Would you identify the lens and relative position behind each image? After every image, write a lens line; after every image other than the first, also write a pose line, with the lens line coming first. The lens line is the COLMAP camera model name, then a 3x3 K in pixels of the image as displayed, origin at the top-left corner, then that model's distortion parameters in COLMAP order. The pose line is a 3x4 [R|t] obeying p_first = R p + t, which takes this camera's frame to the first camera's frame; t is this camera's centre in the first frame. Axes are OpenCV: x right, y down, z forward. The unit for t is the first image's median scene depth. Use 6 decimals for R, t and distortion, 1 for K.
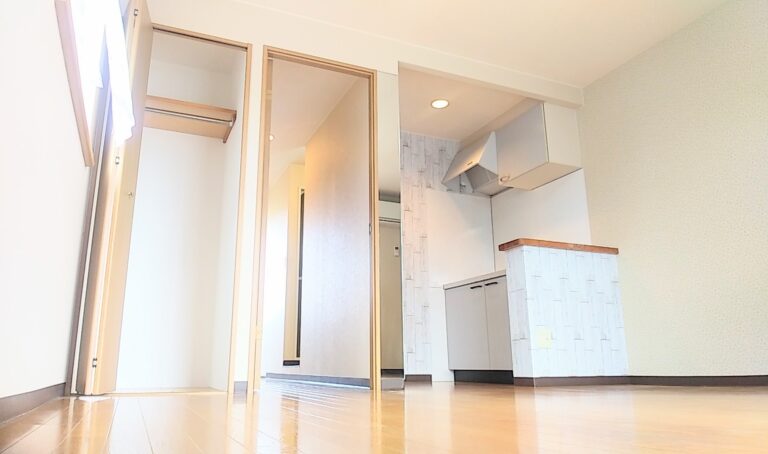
lens RADIAL K [[549.1, 0, 358.0], [0, 549.1, 228.8], [0, 0, 1]] dist [-0.000098, -0.004796]
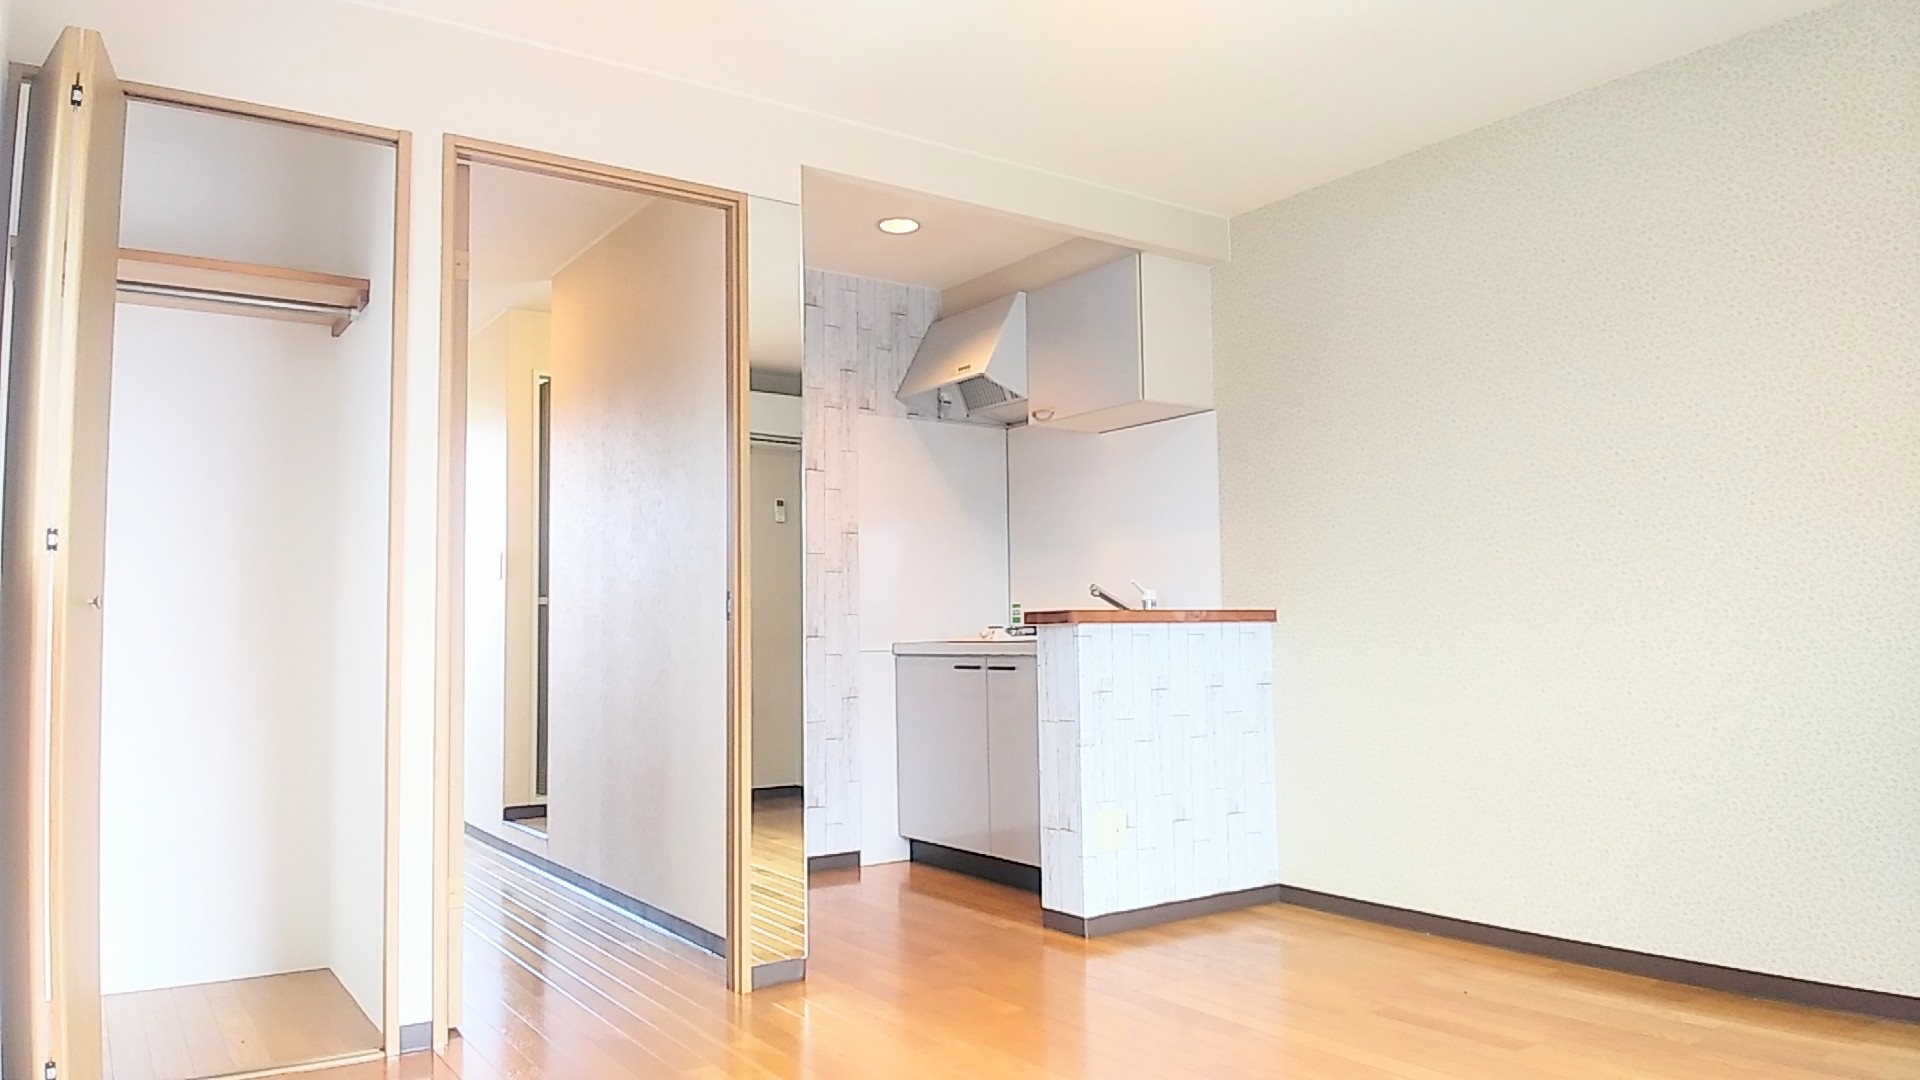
lens RADIAL K [[1310.6, 0, 961.2], [0, 1310.6, 541.4], [0, 0, 1]] dist [0.002692, -0.007569]
pose [[0.976652, 0.001183, 0.214823, -0.014891], [-0.039445, 0.983971, 0.173909, -0.177265], [-0.211174, -0.178322, 0.961045, 0.014470]]
